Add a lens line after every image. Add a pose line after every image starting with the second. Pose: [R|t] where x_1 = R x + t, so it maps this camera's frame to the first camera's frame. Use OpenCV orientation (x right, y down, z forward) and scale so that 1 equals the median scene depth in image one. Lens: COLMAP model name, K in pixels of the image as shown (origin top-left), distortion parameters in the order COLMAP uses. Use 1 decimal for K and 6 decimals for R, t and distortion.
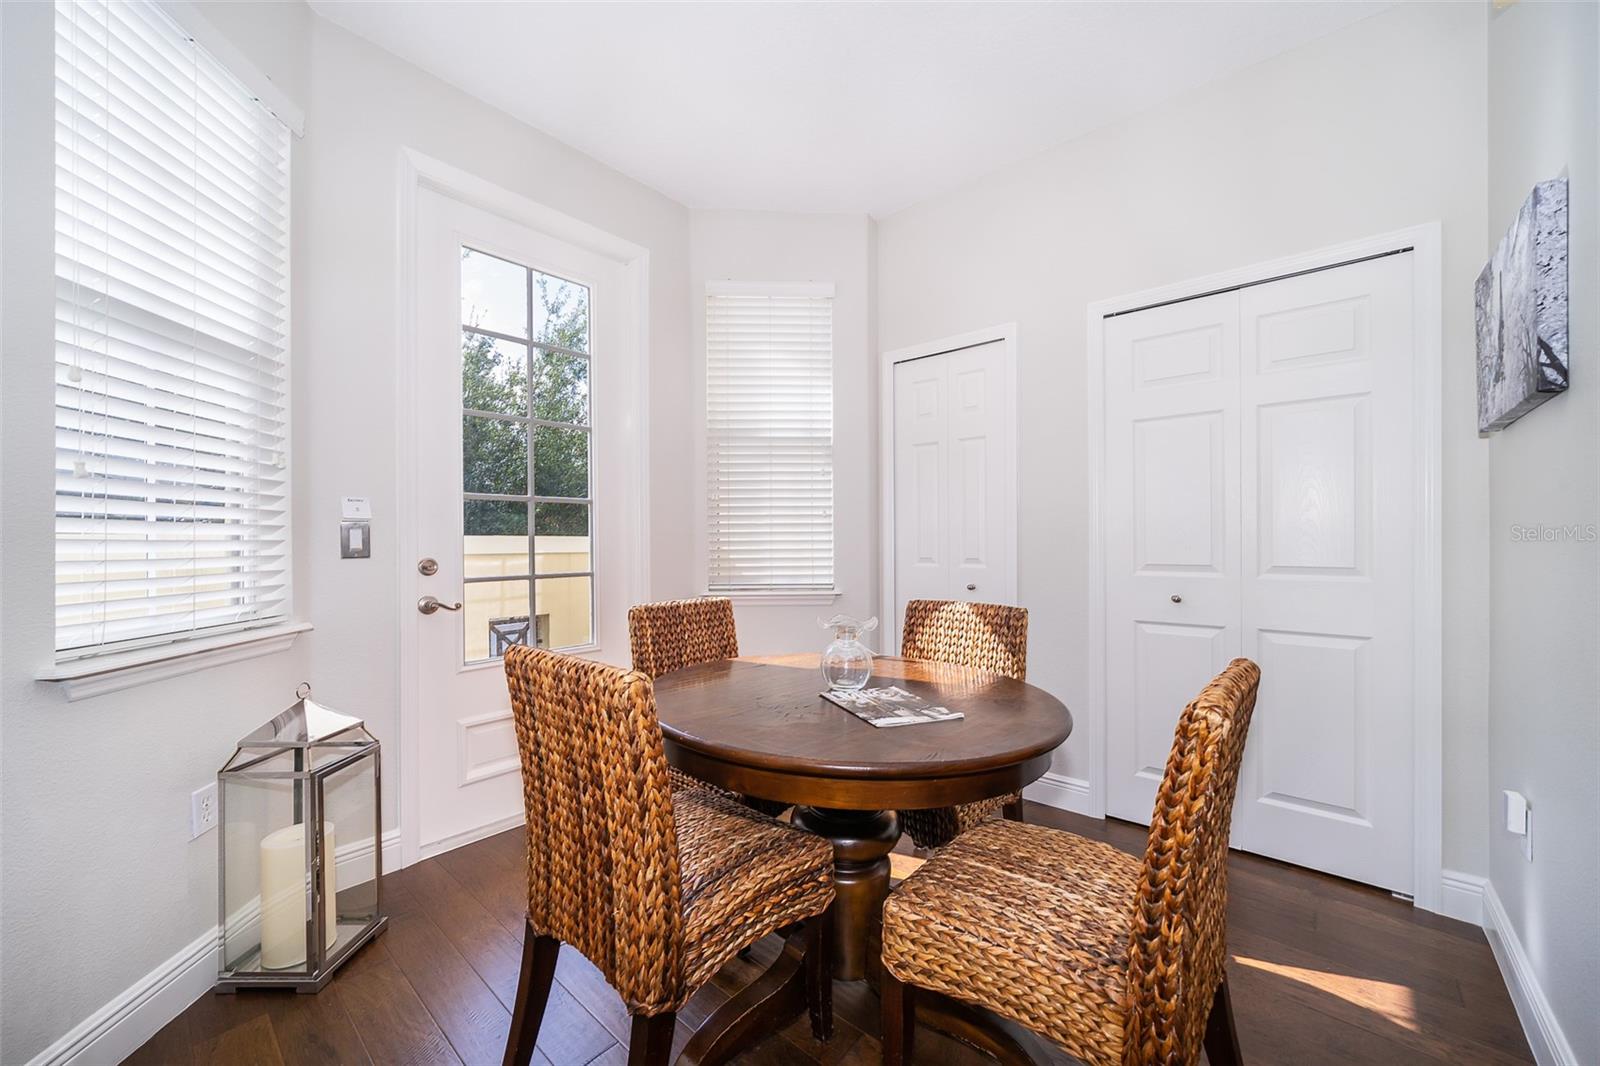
lens RADIAL K [[606.4, 0, 795.2], [0, 606.4, 540.2], [0, 0, 1]] dist [0.002385, 0.000688]
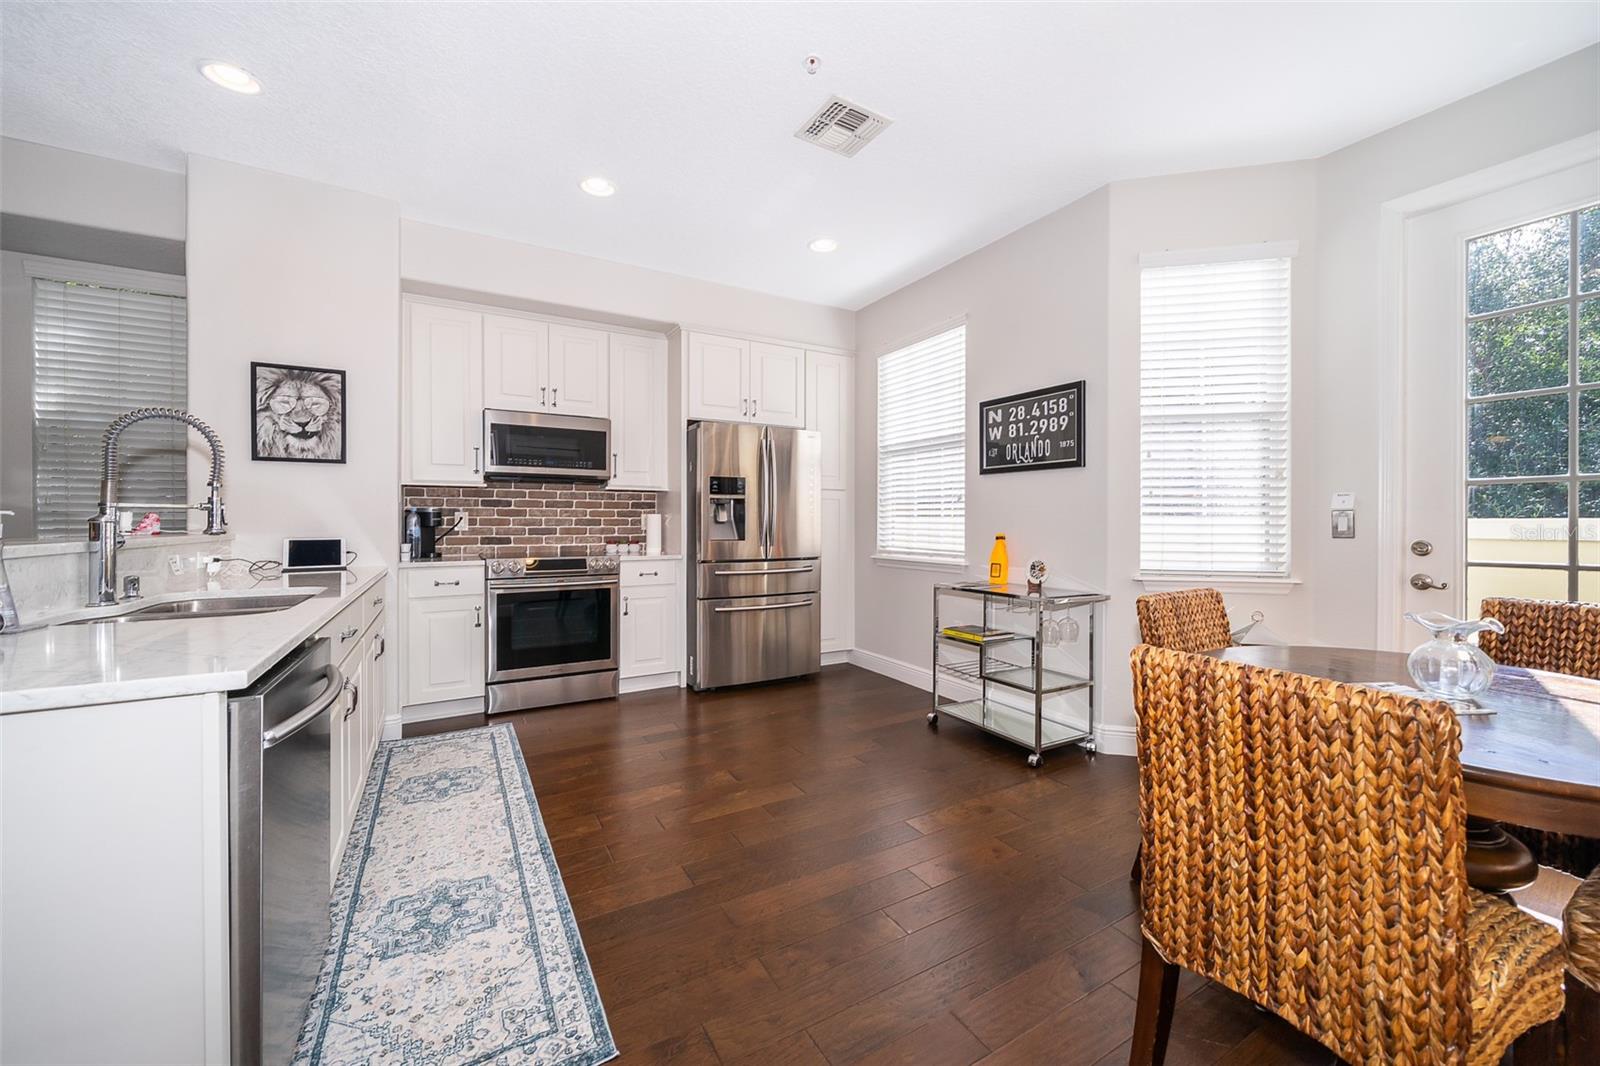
lens RADIAL K [[606.4, 0, 788.4], [0, 606.4, 522.2], [0, 0, 1]] dist [0.002385, 0.000688]
pose [[-0.311974, -0.001765, -0.950089, 0.842330], [-0.000421, 0.999998, -0.001719, -0.002183], [0.950090, -0.000136, -0.311975, 0.233637]]
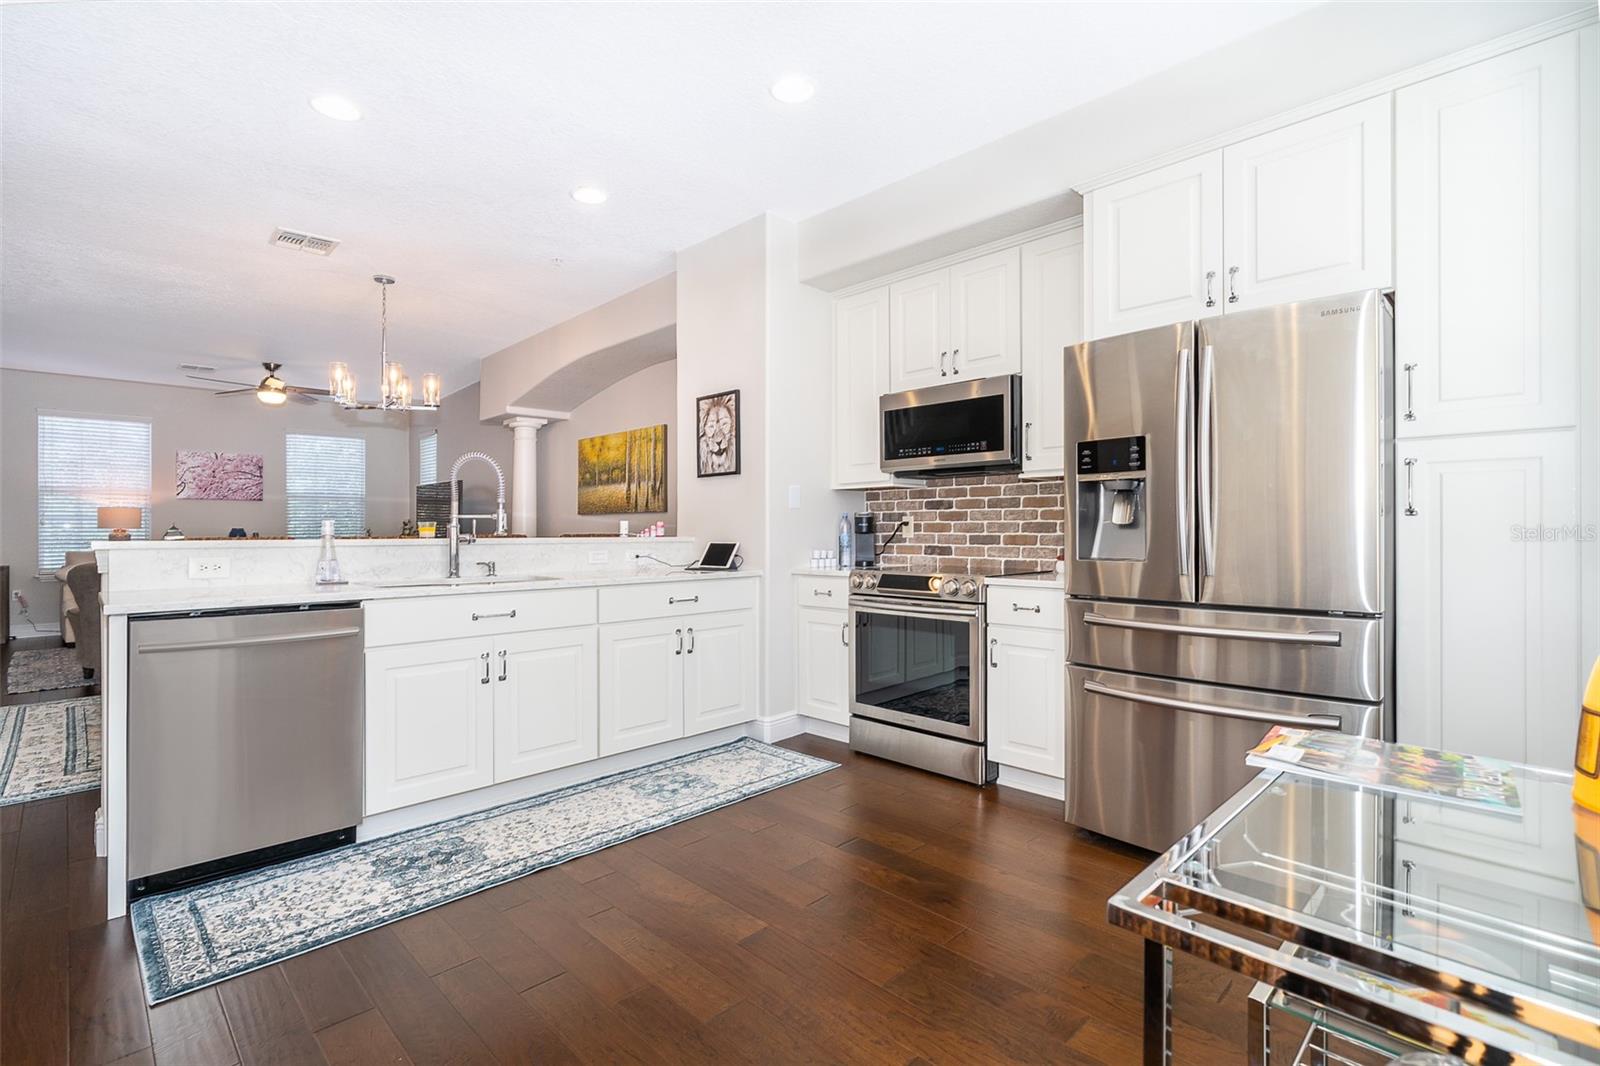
lens RADIAL K [[729.5, 0, 811.8], [0, 729.5, 531.2], [0, 0, 1]] dist [-0.003899, 0.000901]
pose [[-0.999723, -0.001183, 0.023491, -0.380534], [-0.001213, 0.999998, -0.001283, 0.006253], [-0.023490, -0.001311, -0.999723, 0.652101]]
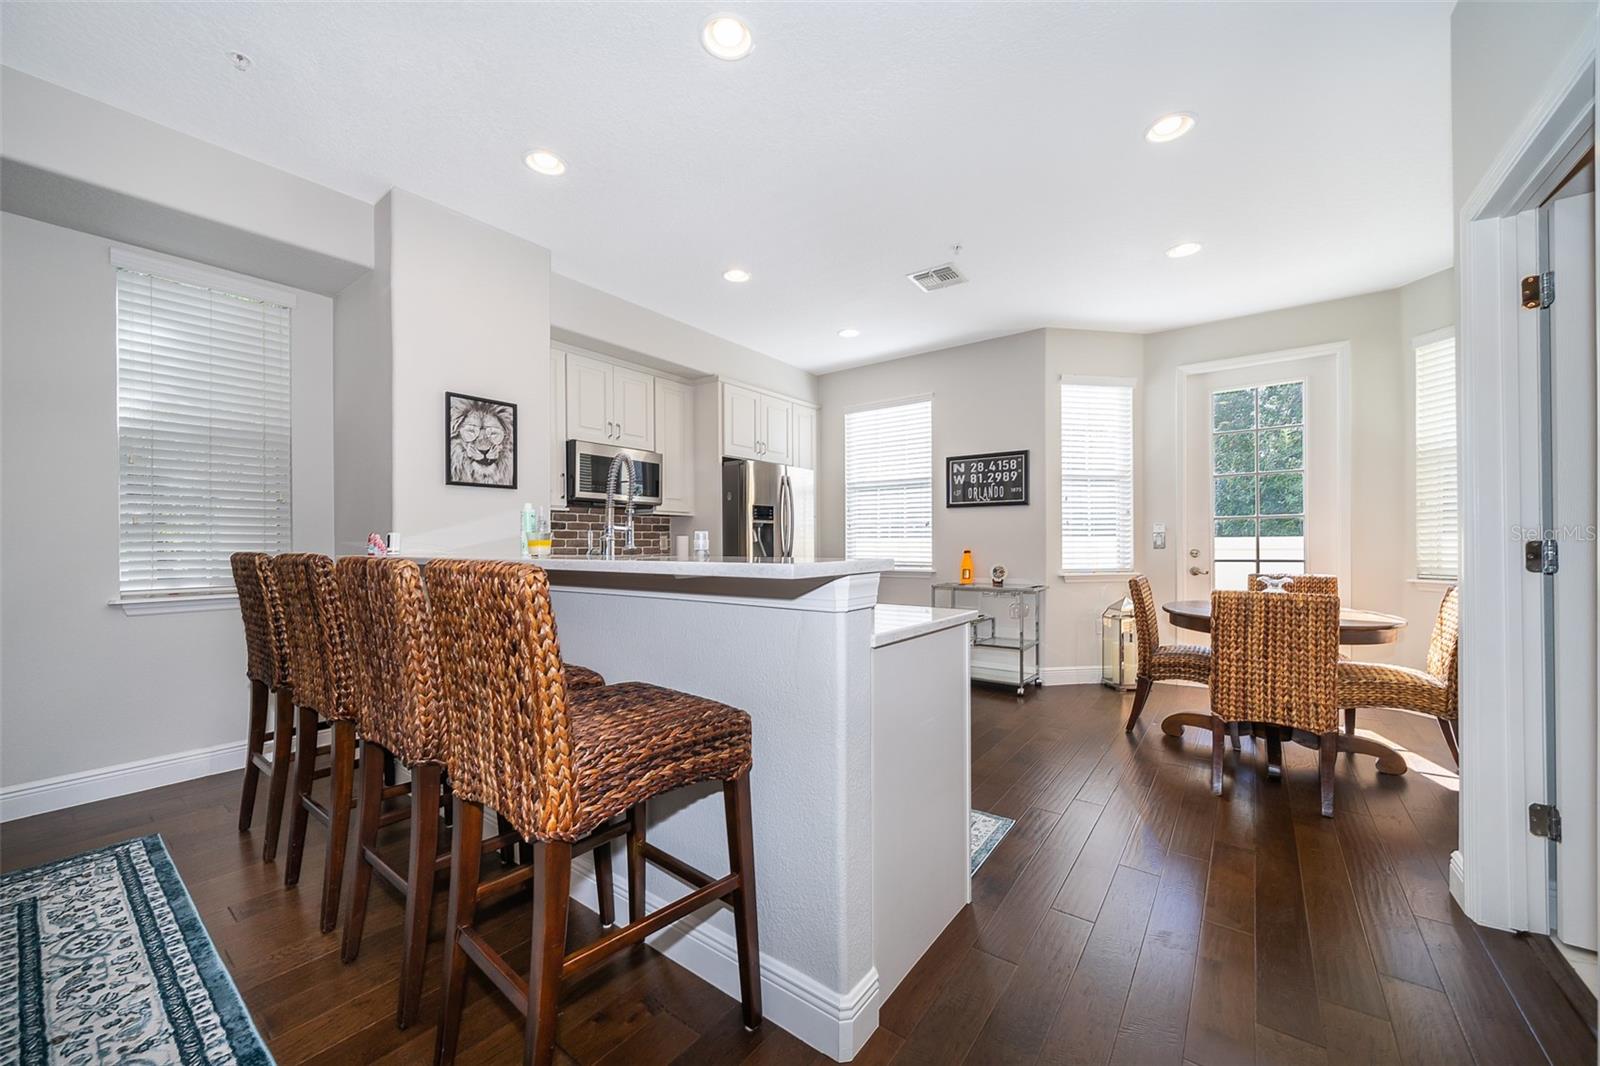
lens RADIAL K [[606.4, 0, 784.4], [0, 606.4, 546.0], [0, 0, 1]] dist [0.002385, 0.000688]
pose [[0.084057, -0.000888, -0.996461, 1.402406], [0.007051, 0.999975, -0.000296, 0.009122], [0.996436, -0.007001, 0.084062, -0.617670]]
